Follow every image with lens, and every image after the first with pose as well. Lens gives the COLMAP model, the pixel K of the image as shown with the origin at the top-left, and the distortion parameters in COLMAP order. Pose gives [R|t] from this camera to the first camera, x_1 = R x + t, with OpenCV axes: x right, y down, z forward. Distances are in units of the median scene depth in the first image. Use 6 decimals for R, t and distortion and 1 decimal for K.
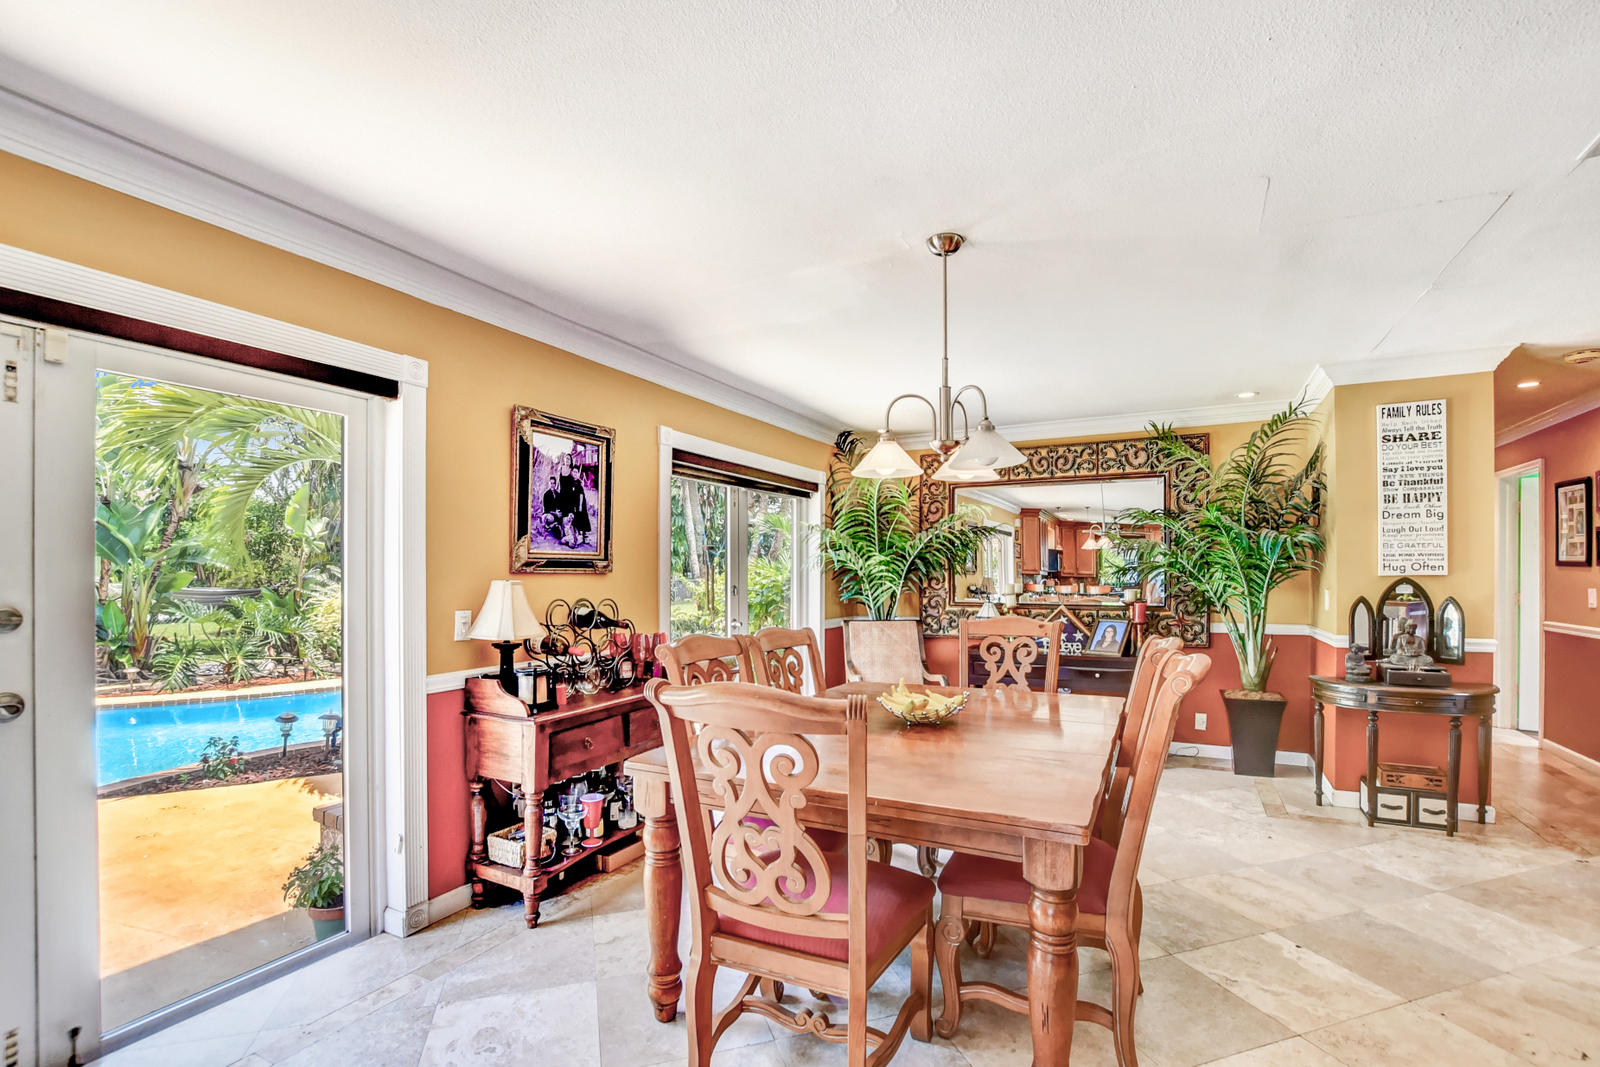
lens RADIAL K [[711.7, 0, 828.9], [0, 711.7, 570.1], [0, 0, 1]] dist [-0.024926, 0.001788]
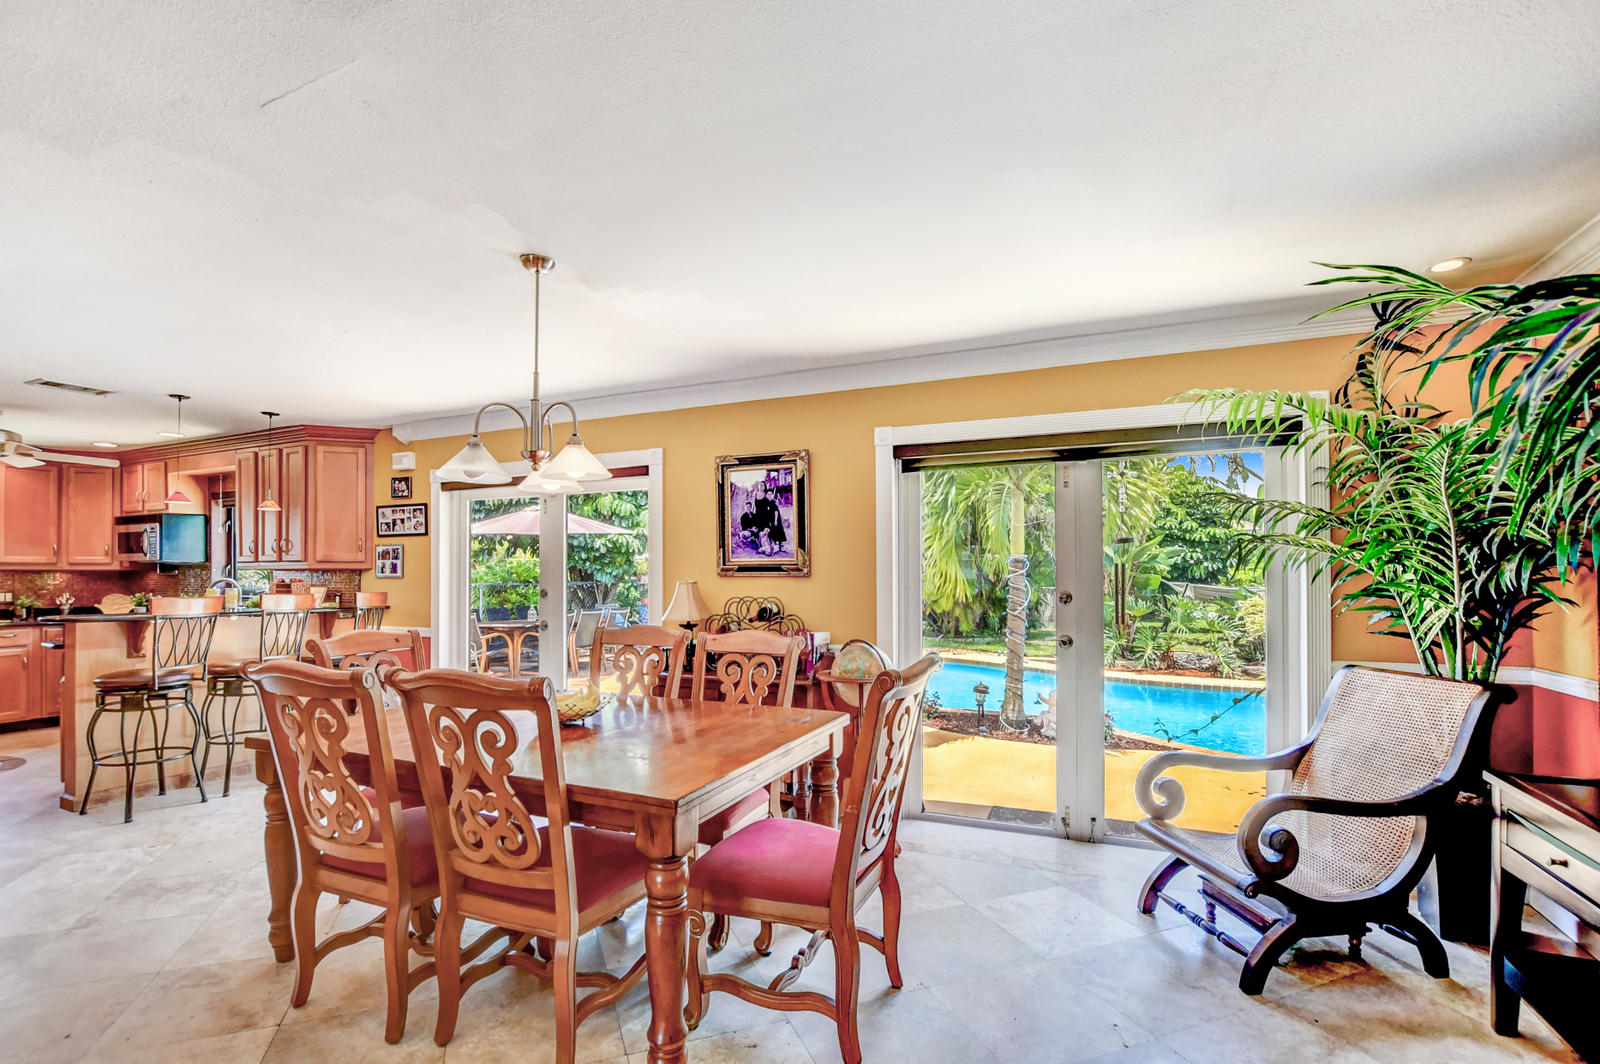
lens RADIAL K [[711.7, 0, 786.8], [0, 711.7, 571.8], [0, 0, 1]] dist [-0.024926, 0.001788]
pose [[0.051251, -0.010648, -0.998629, 0.779120], [0.004788, 0.999934, -0.010416, 0.008482], [0.998674, -0.004248, 0.051299, 0.854931]]
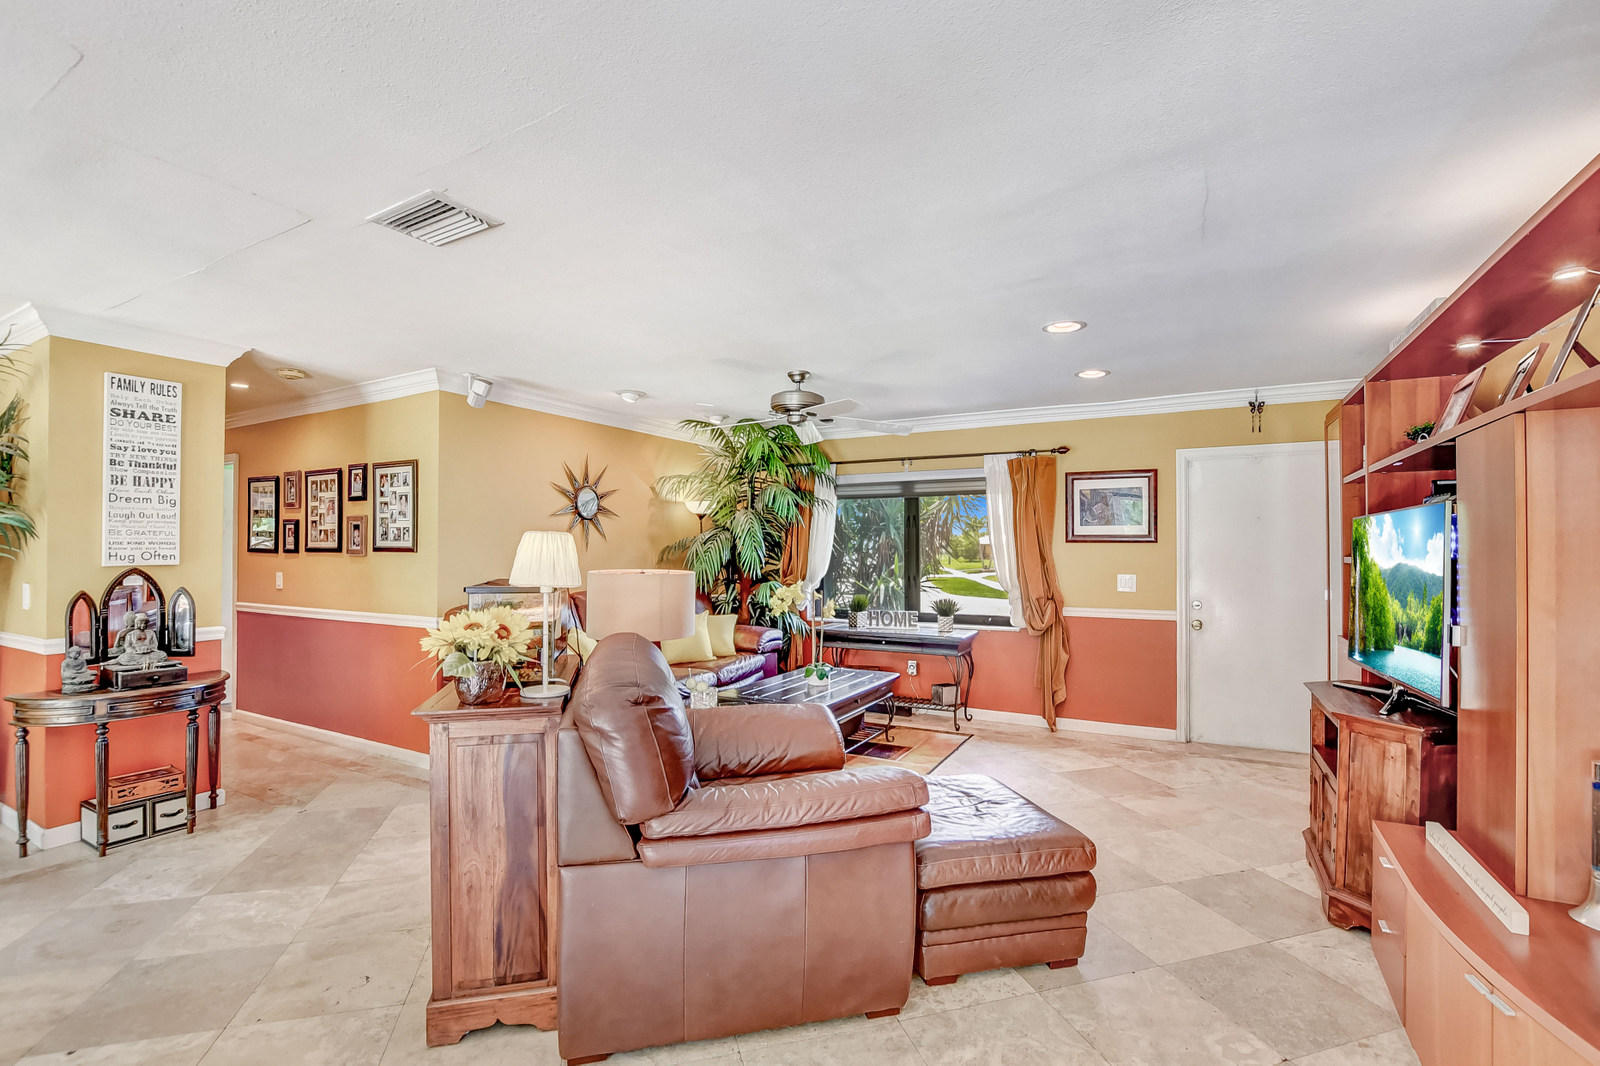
lens RADIAL K [[711.7, 0, 772.5], [0, 711.7, 545.1], [0, 0, 1]] dist [-0.024926, 0.001788]
pose [[0.058099, 0.007689, 0.998281, -0.036223], [-0.006838, 0.999950, -0.007304, -0.018531], [-0.998287, -0.006402, 0.058149, 0.120212]]
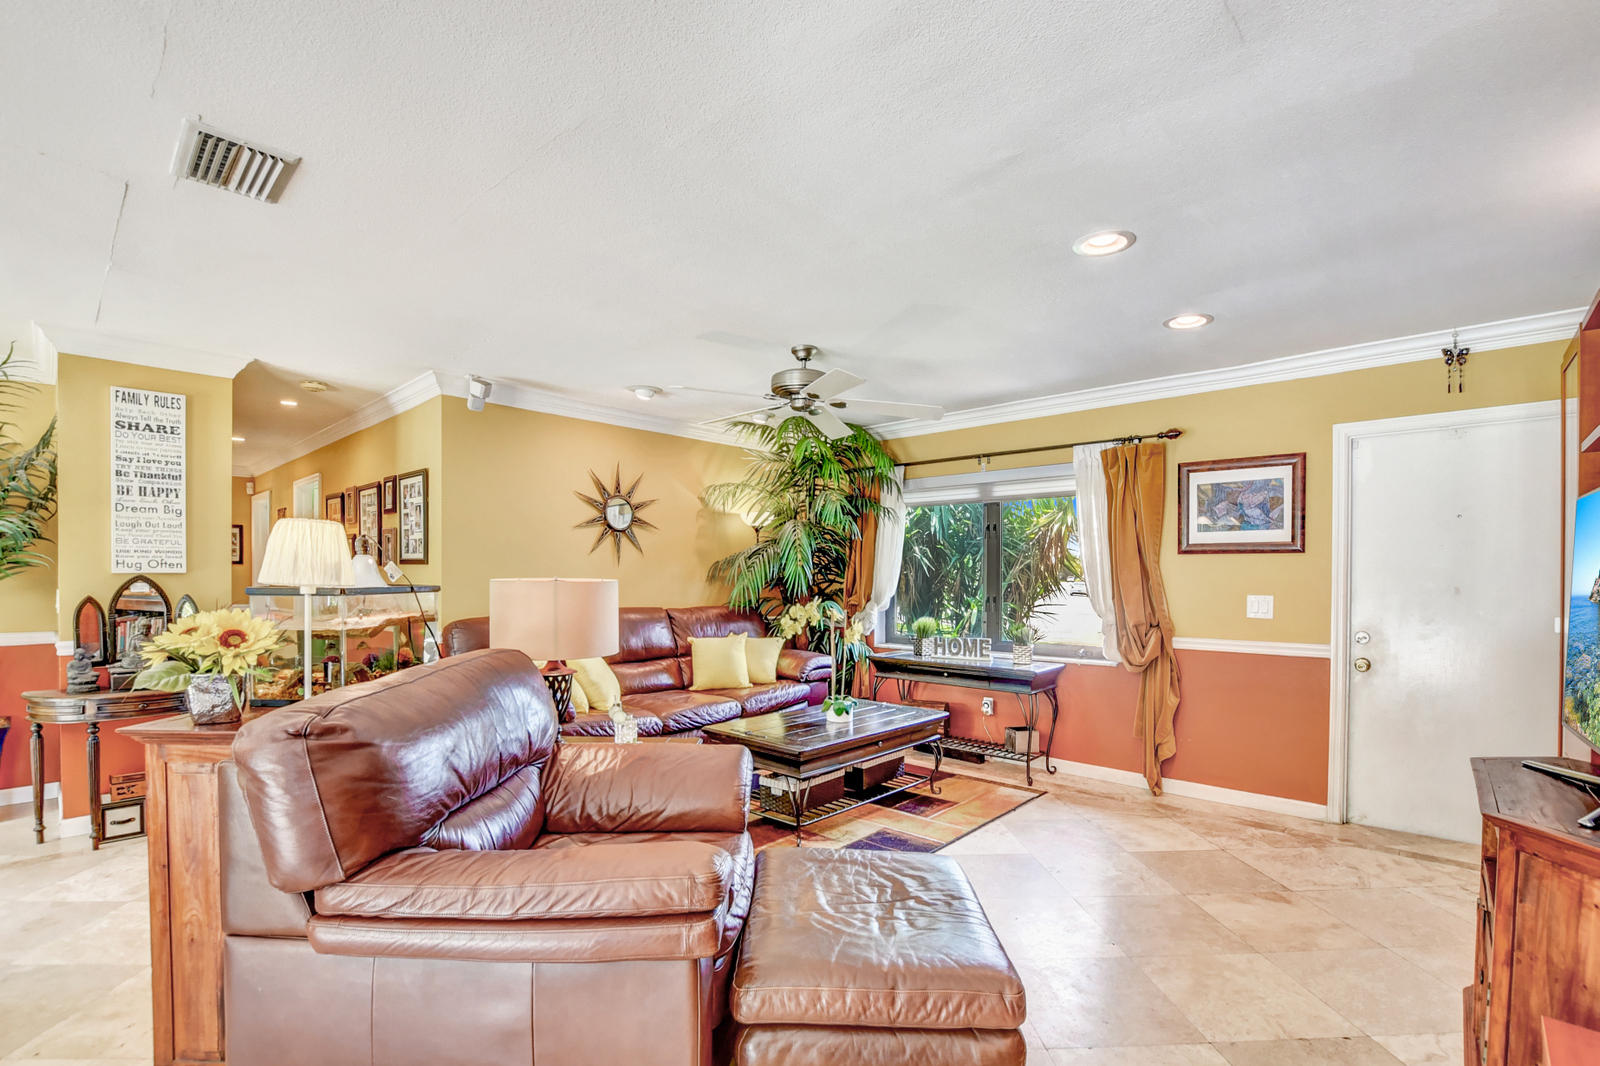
lens RADIAL K [[711.7, 0, 783.6], [0, 711.7, 588.7], [0, 0, 1]] dist [-0.024926, 0.001788]
pose [[0.290042, -0.013246, 0.956922, 0.175531], [-0.011350, 0.999786, 0.017279, 0.002742], [-0.956947, -0.015872, 0.289829, -0.106582]]
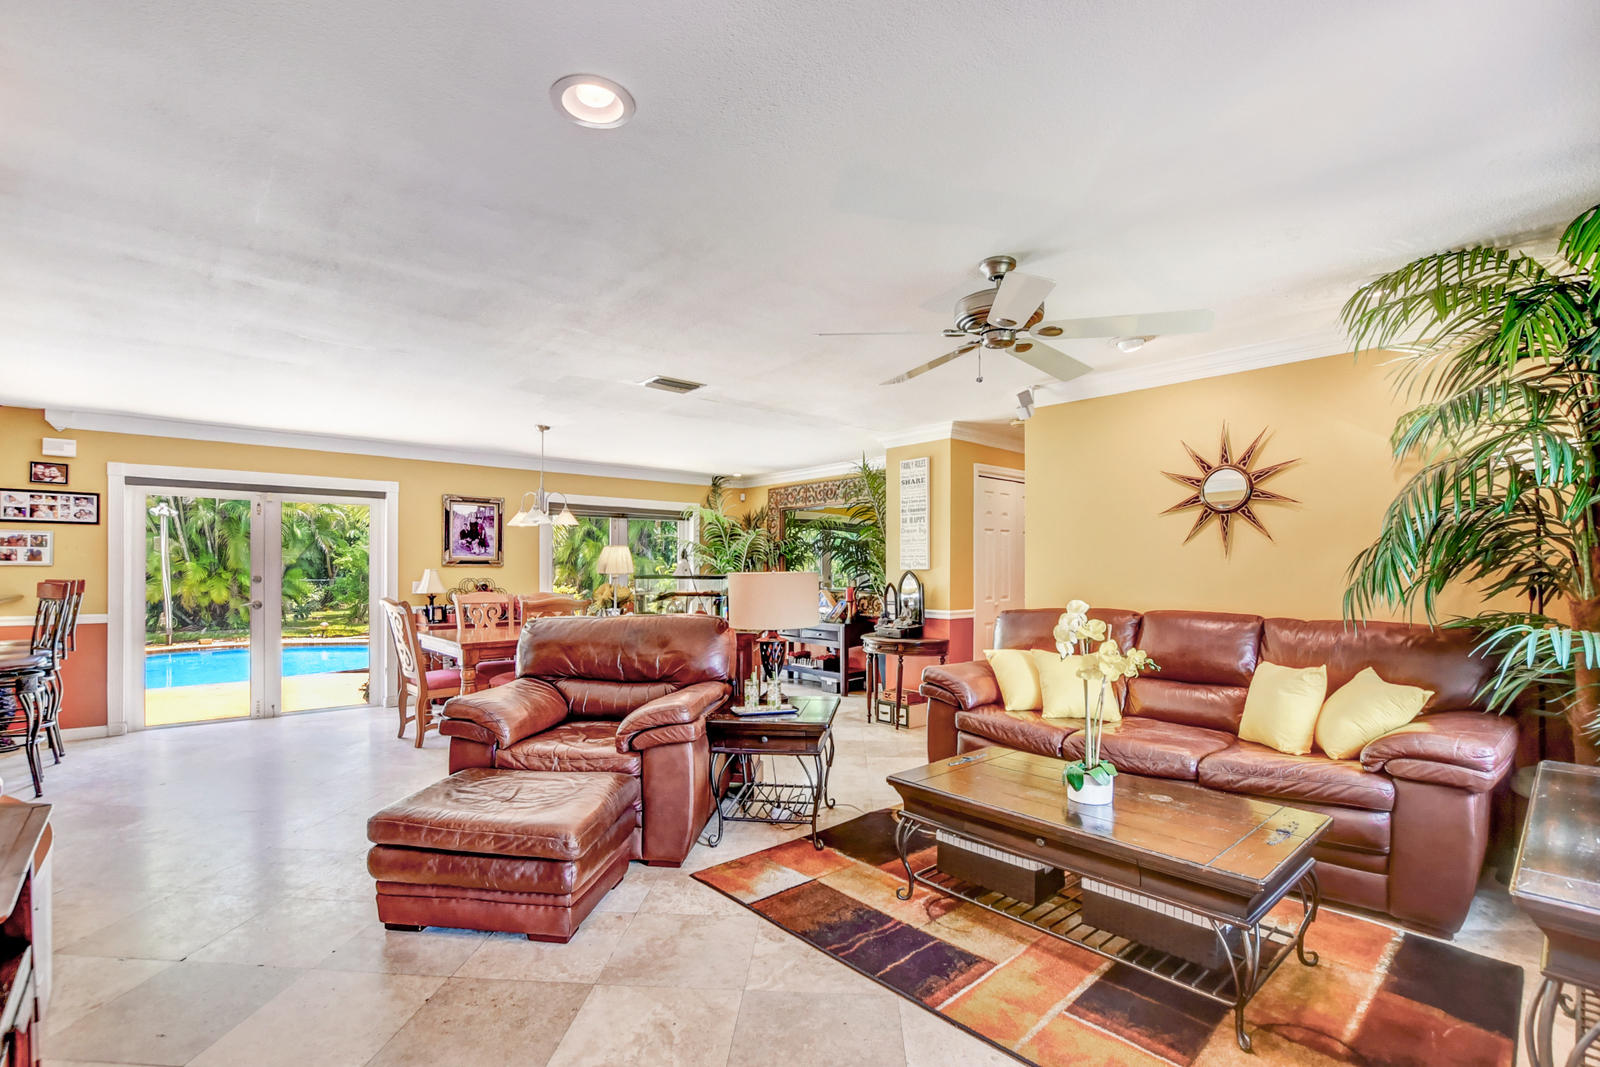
lens RADIAL K [[711.7, 0, 787.9], [0, 711.7, 562.3], [0, 0, 1]] dist [-0.024926, 0.001788]
pose [[0.928387, -0.000304, -0.371616, 1.179879], [-0.001363, 0.999990, -0.004222, -0.000941], [0.371613, 0.004427, 0.928377, -0.591846]]
